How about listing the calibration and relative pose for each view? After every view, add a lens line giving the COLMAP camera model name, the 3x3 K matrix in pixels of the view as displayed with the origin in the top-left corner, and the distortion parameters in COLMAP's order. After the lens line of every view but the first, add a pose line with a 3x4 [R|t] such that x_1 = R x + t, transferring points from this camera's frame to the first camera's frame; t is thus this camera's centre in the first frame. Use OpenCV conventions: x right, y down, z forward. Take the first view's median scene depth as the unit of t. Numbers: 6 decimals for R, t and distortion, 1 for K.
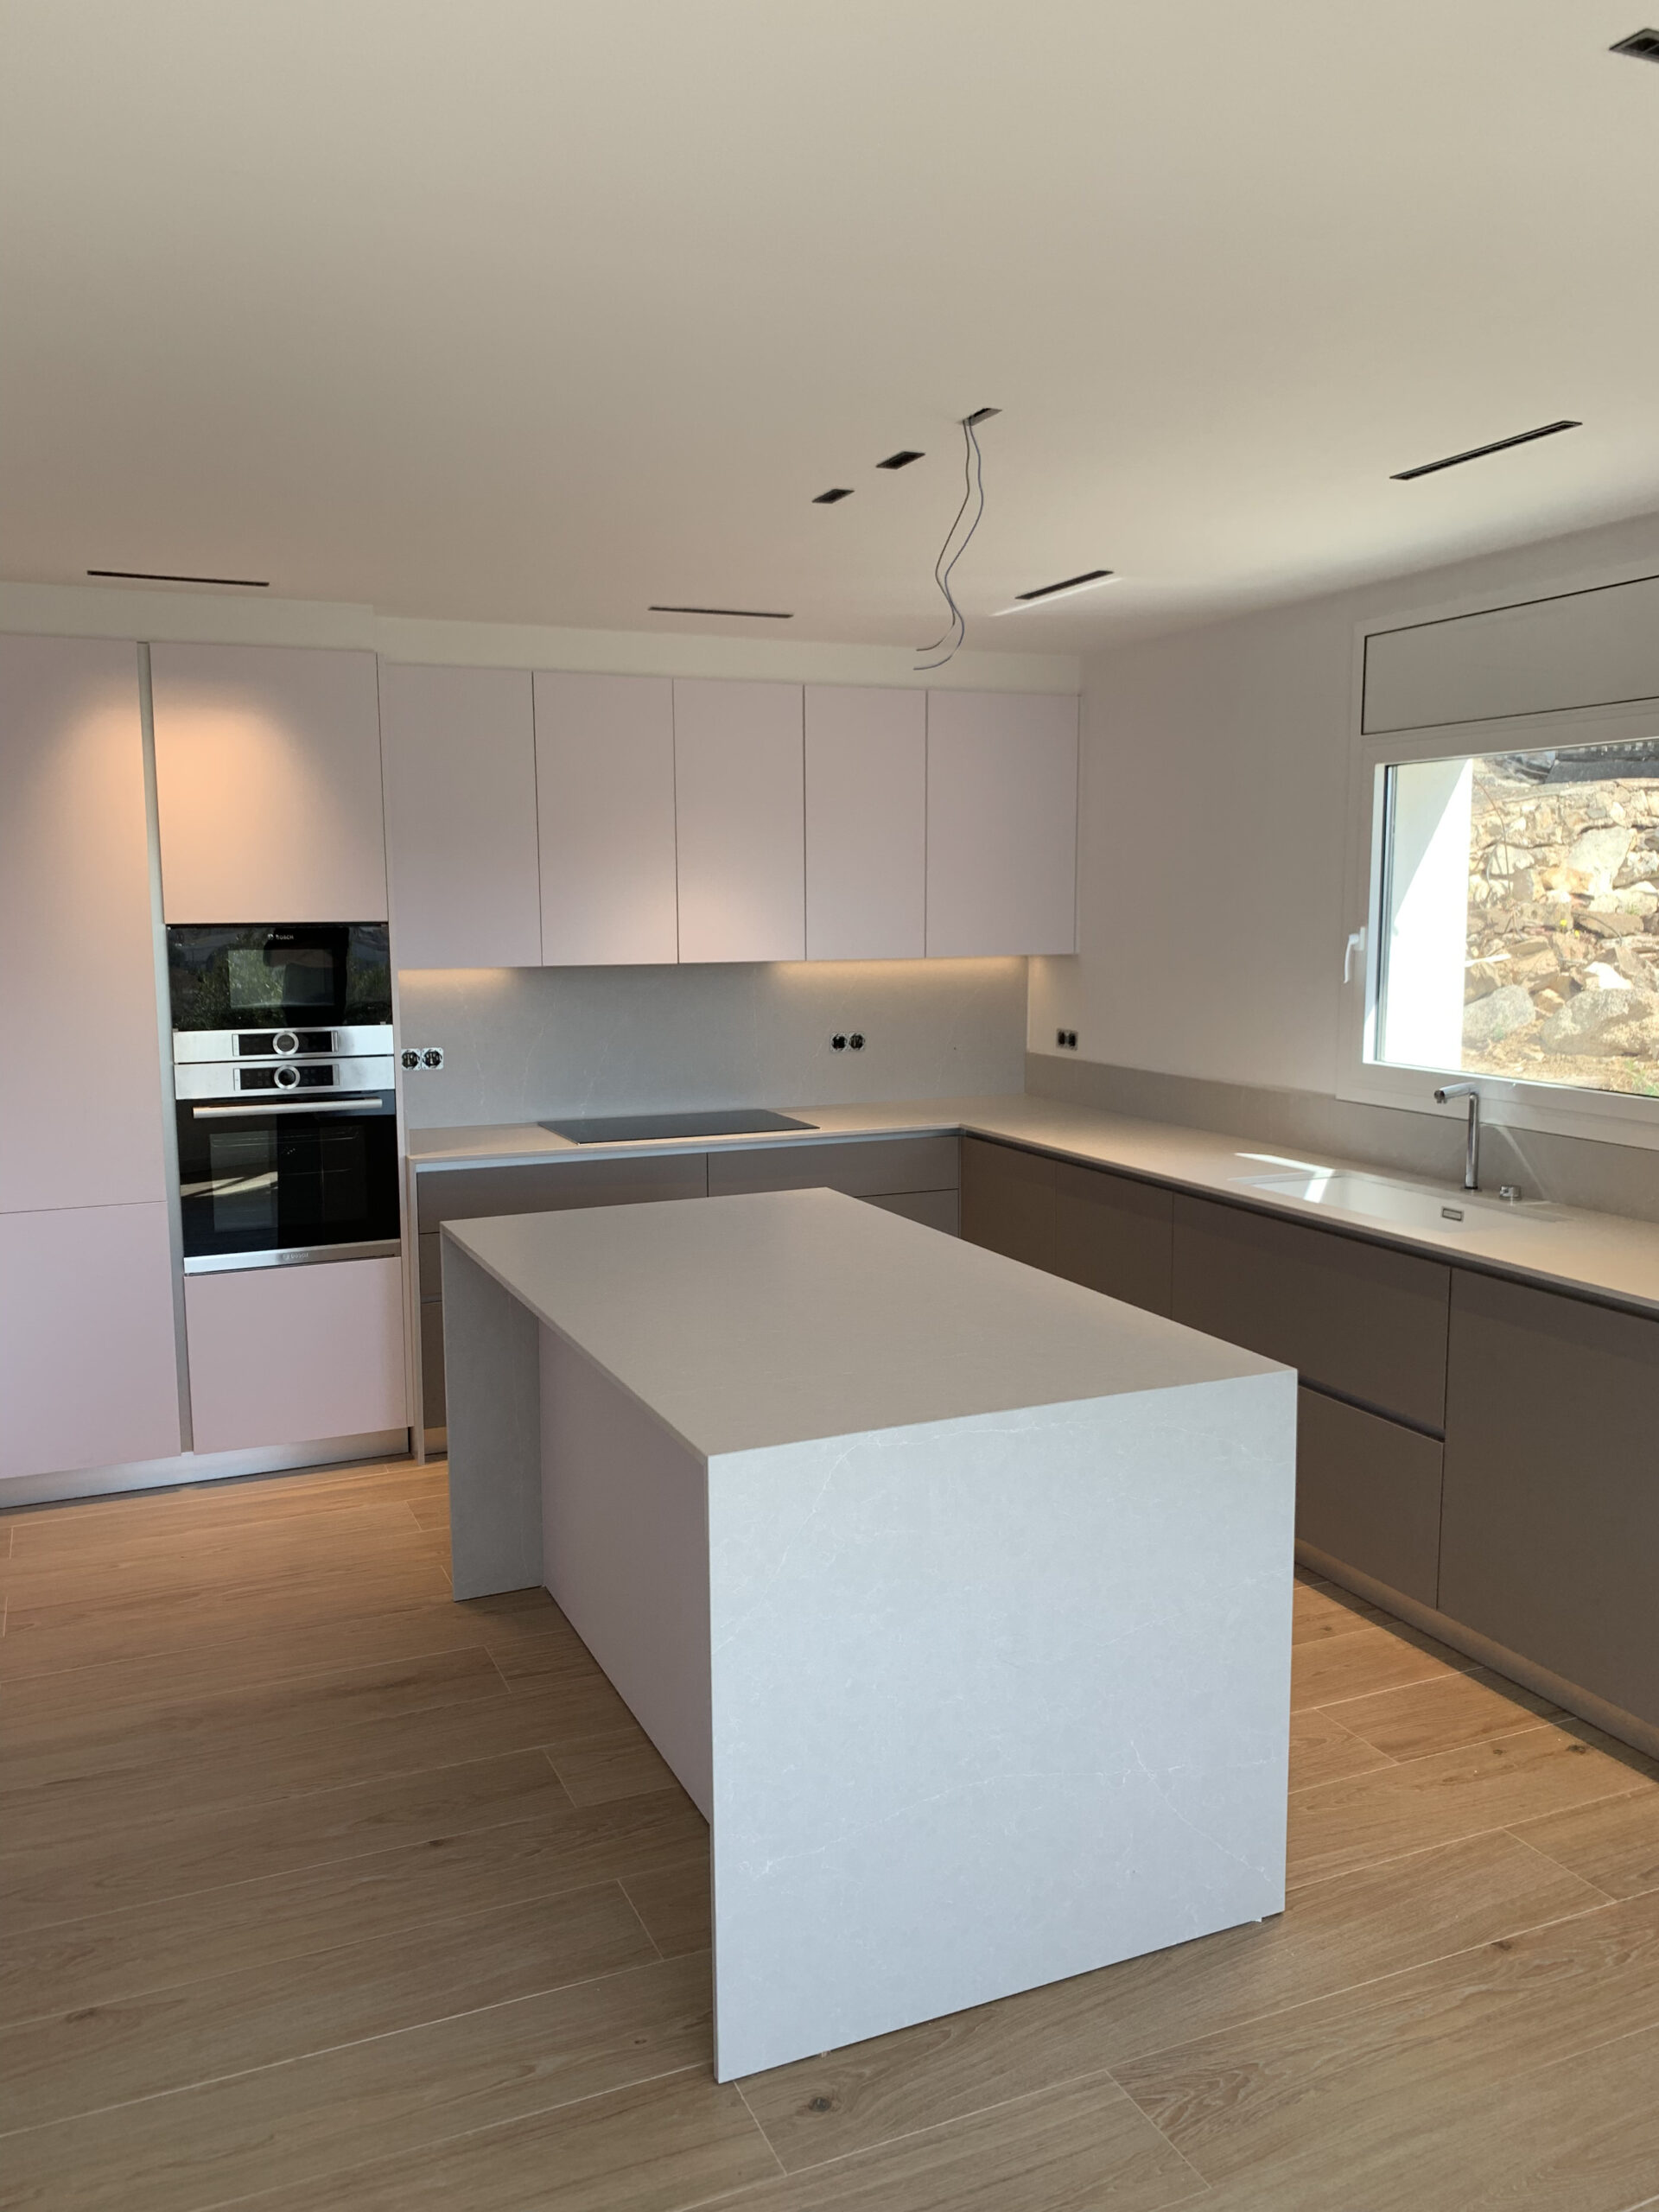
lens RADIAL K [[1704.1, 0, 825.7], [0, 1704.1, 1104.9], [0, 0, 1]] dist [0.061111, -0.067027]
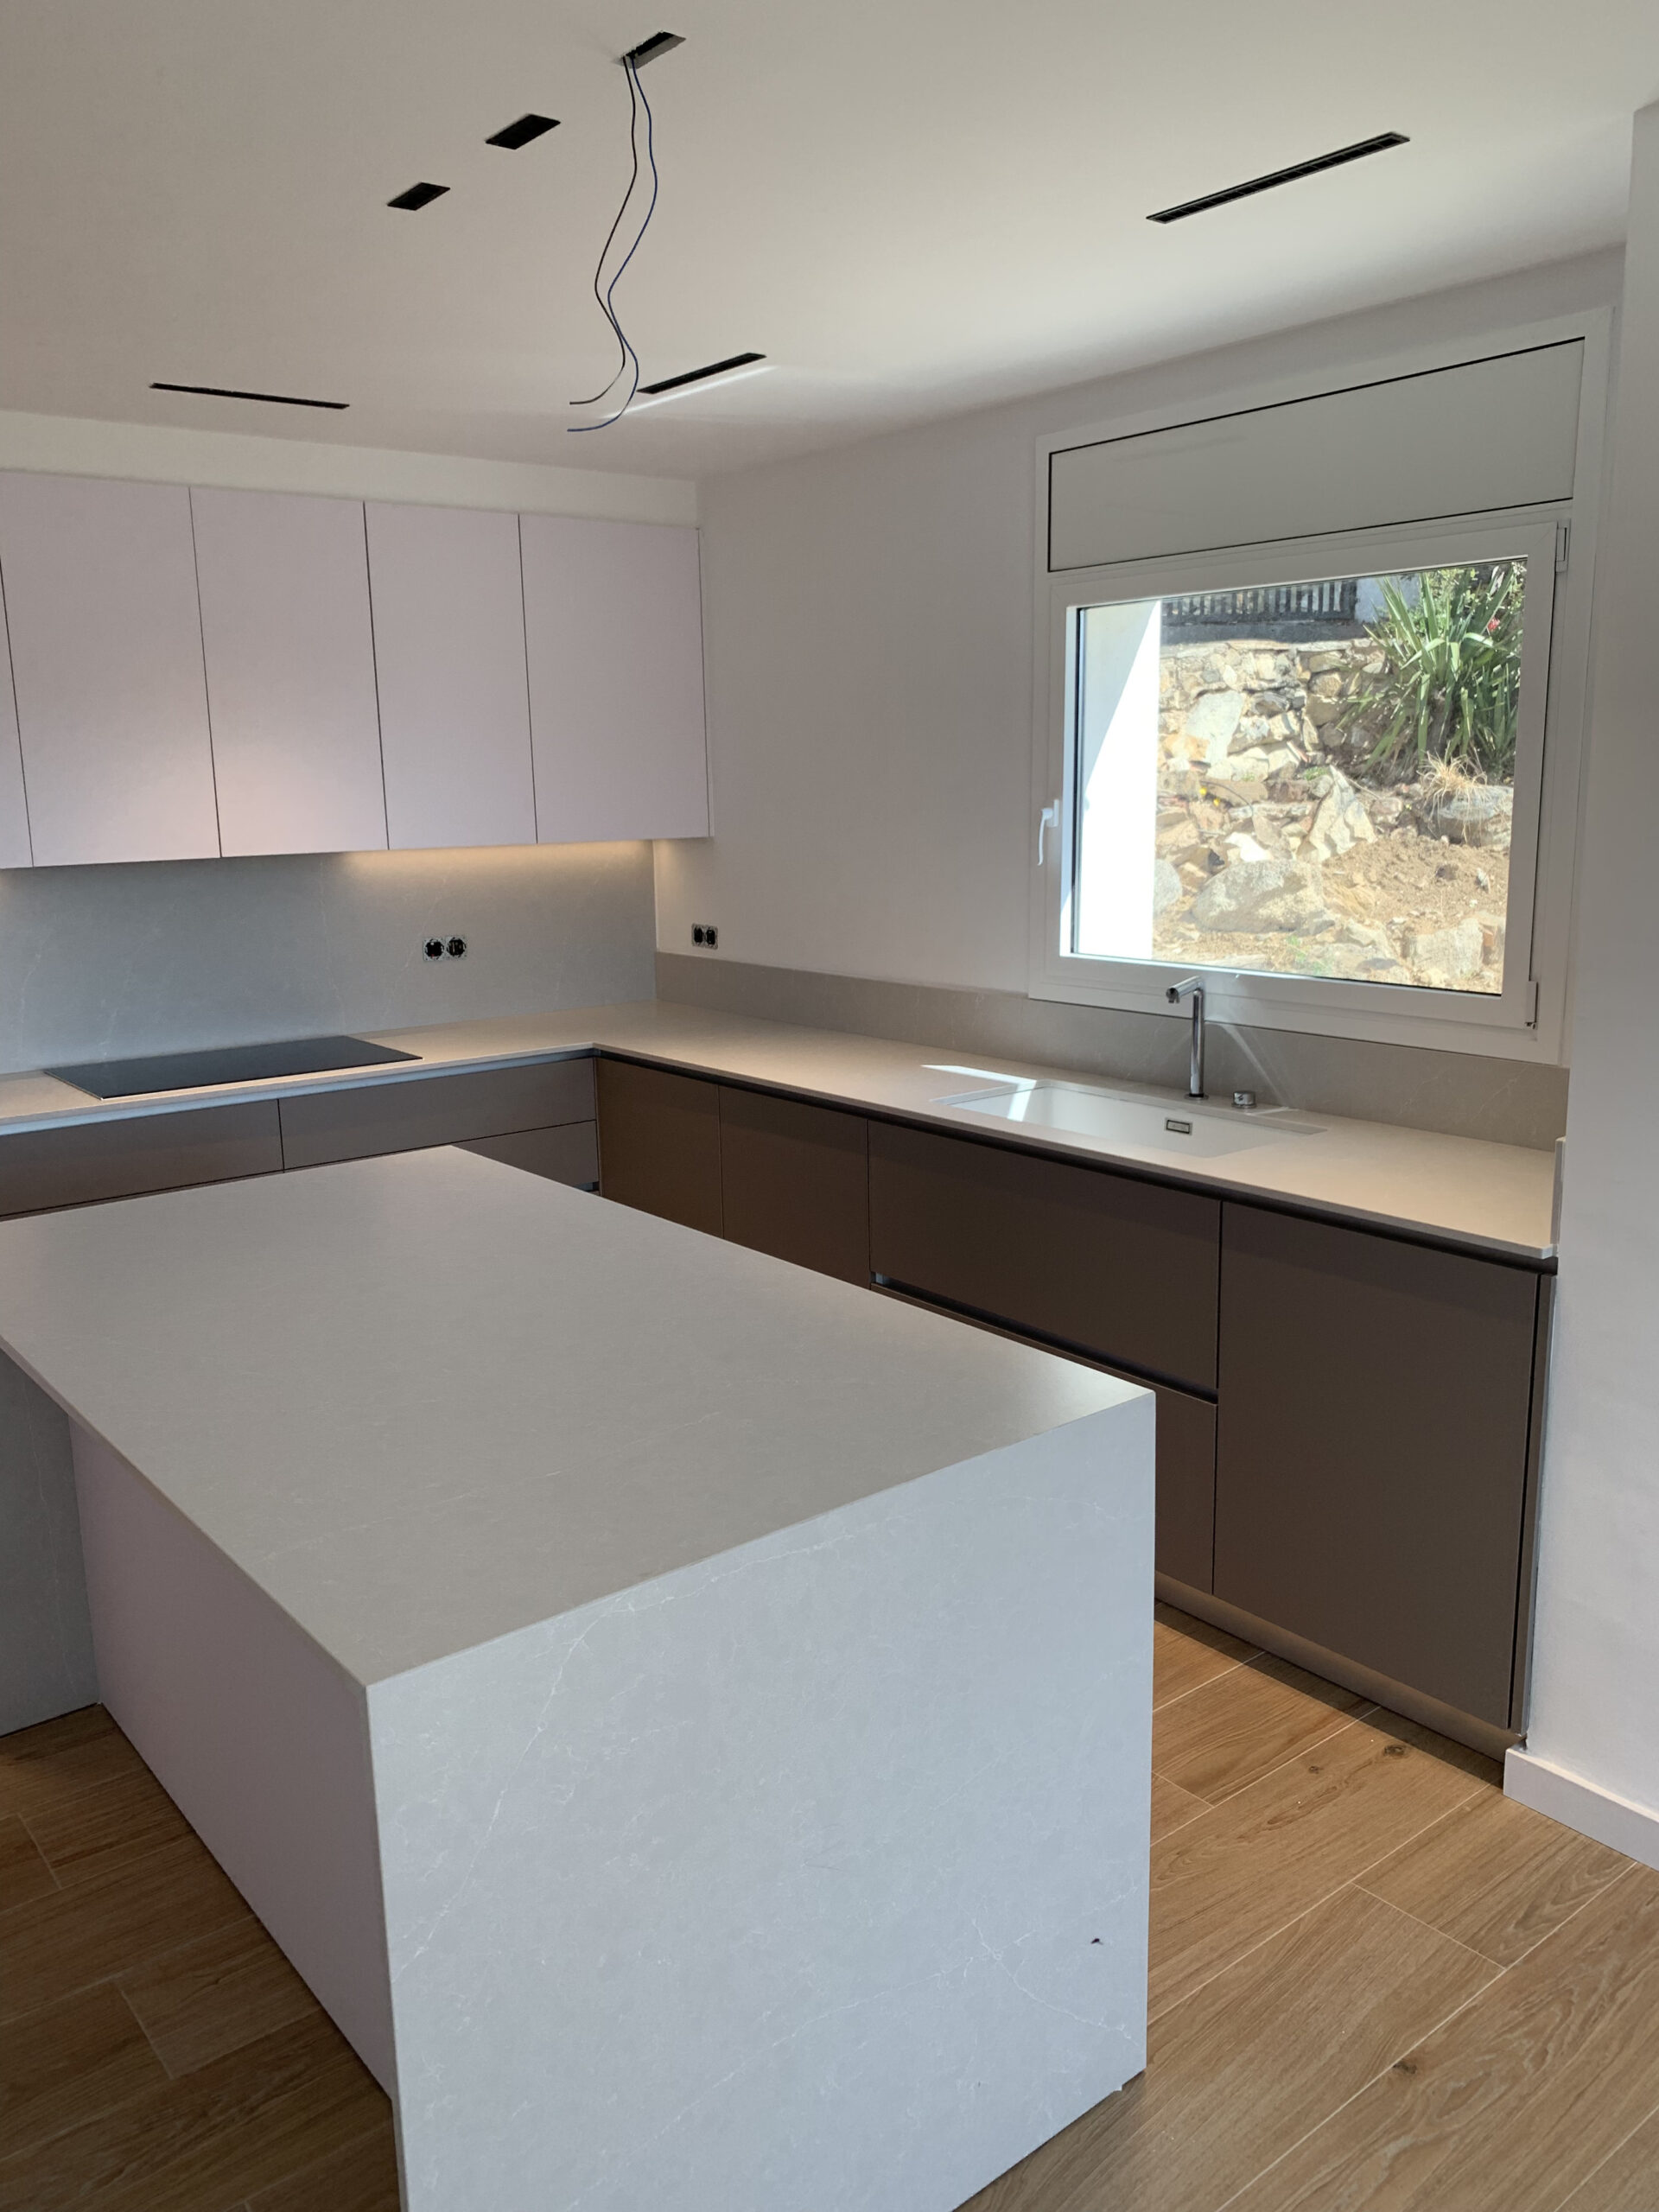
lens RADIAL K [[1704.1, 0, 825.7], [0, 1704.1, 1104.9], [0, 0, 1]] dist [0.061111, -0.067027]
pose [[0.966936, -0.062675, 0.247197, -0.023844], [0.045354, 0.996140, 0.075156, -0.019485], [-0.250953, -0.061460, 0.966046, 0.179892]]
